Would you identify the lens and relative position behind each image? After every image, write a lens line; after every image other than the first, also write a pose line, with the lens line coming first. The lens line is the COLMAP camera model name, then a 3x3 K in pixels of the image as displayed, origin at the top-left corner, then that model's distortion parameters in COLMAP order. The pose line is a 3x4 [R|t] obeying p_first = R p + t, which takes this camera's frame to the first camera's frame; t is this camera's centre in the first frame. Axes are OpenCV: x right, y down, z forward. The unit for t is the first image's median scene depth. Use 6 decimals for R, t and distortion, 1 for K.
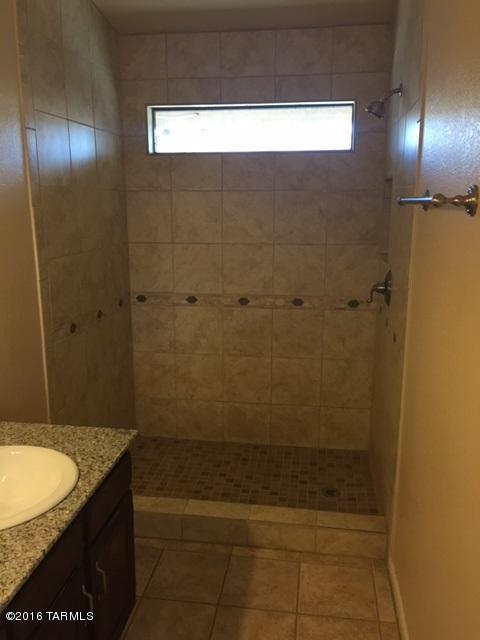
lens RADIAL K [[549.2, 0, 240.0], [0, 549.2, 320.0], [0, 0, 1]] dist [0.110747, -0.183430]
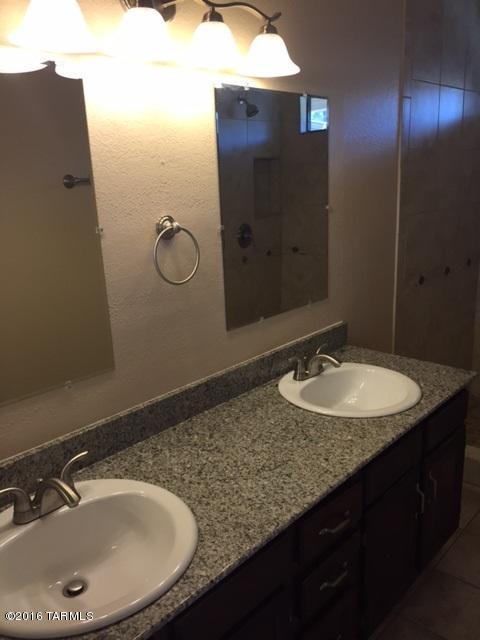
lens RADIAL K [[549.2, 0, 240.0], [0, 549.2, 320.0], [0, 0, 1]] dist [0.110747, -0.183430]
pose [[0.828899, 0.113673, -0.547726, 0.015022], [-0.082642, 0.993276, 0.081075, 0.048408], [0.553260, -0.021938, 0.832720, -0.163463]]
